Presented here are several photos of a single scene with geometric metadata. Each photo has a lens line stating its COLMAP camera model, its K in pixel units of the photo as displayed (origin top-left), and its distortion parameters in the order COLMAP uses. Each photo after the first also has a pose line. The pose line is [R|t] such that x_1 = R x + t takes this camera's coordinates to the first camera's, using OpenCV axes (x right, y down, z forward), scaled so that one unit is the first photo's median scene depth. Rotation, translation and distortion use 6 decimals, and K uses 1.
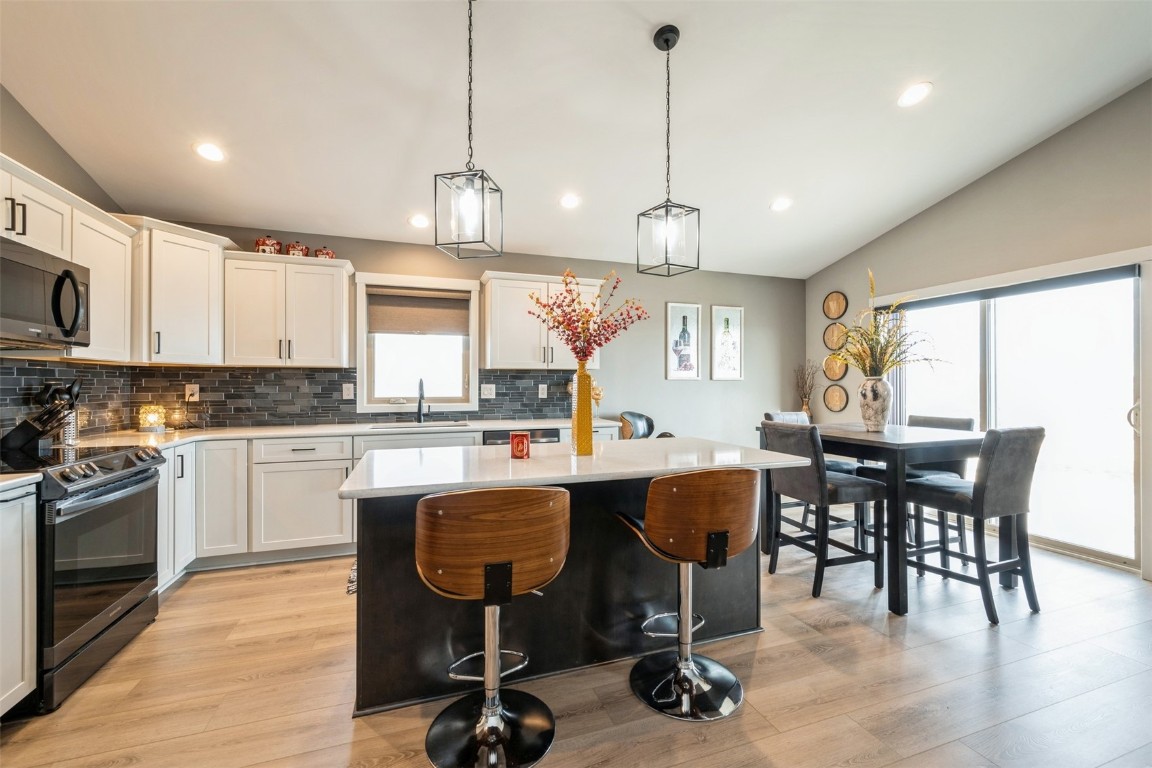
lens RADIAL K [[467.9, 0, 576.0], [0, 467.9, 384.0], [0, 0, 1]] dist [-0.001974, 0.000168]
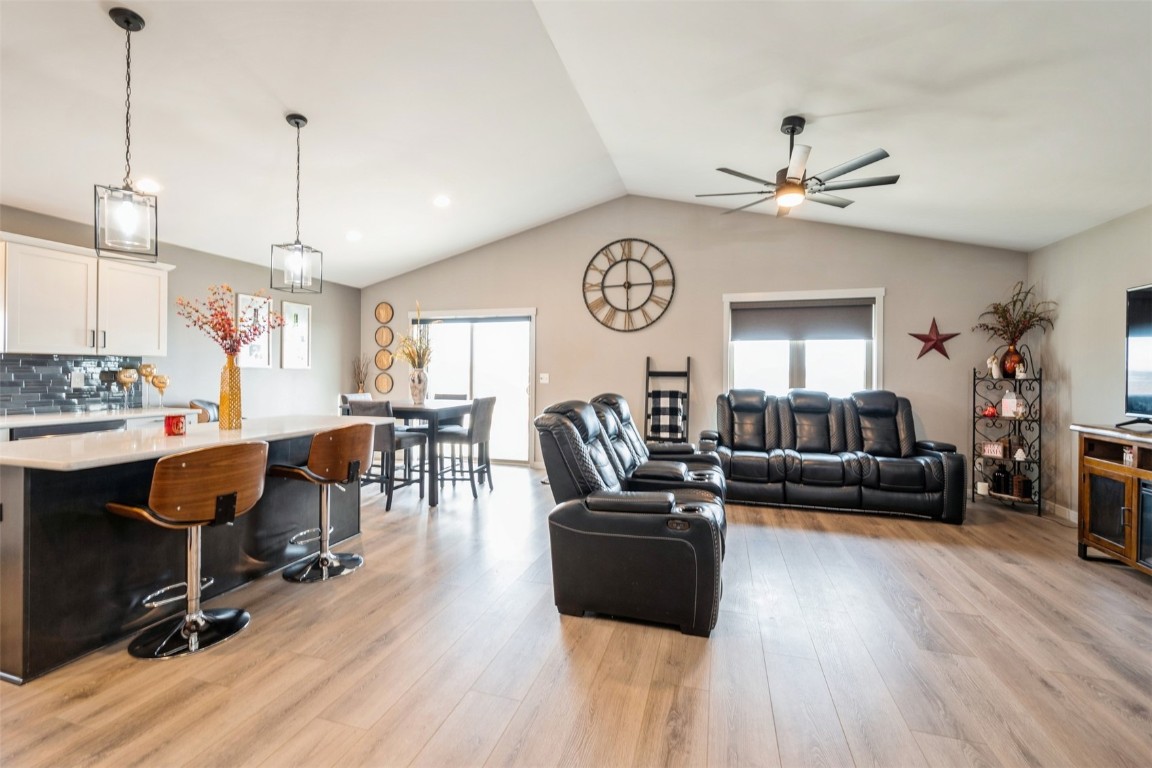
lens RADIAL K [[466.6, 0, 579.9], [0, 466.6, 376.8], [0, 0, 1]] dist [0.001091, 0.000220]
pose [[0.579189, -0.002734, 0.815189, -0.338770], [-0.008899, 0.999914, 0.009676, -0.009018], [-0.815145, -0.012859, 0.579114, -0.366419]]
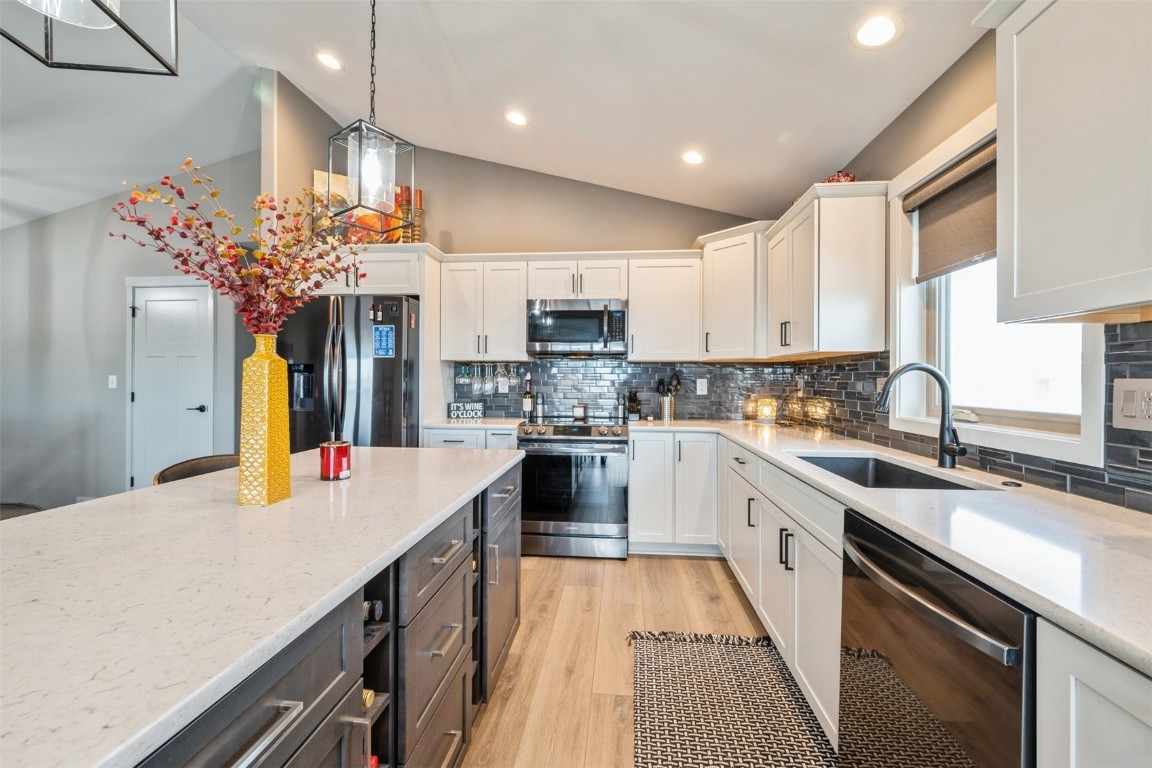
lens RADIAL K [[466.6, 0, 579.9], [0, 466.6, 376.8], [0, 0, 1]] dist [0.001091, 0.000220]
pose [[-0.407991, -0.004684, -0.912974, 0.262242], [-0.001358, 0.999989, -0.004523, 0.001867], [0.912985, -0.000606, -0.407993, 1.118010]]
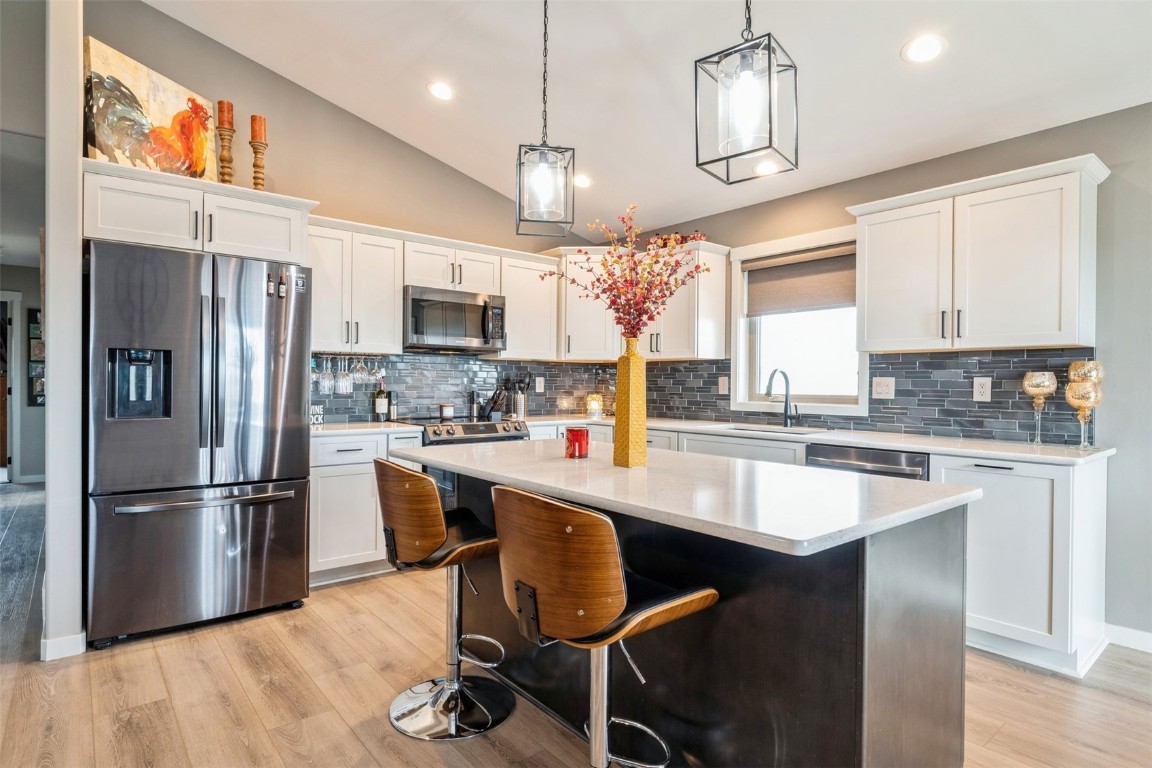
lens RADIAL K [[610.8, 0, 576.0], [0, 610.8, 384.0], [0, 0, 1]] dist [0.011377, -0.000184]
pose [[0.349424, 0.004932, -0.936952, 0.631146], [-0.006422, 0.999975, 0.002868, 0.014313], [0.936943, 0.005015, 0.349447, 0.415935]]
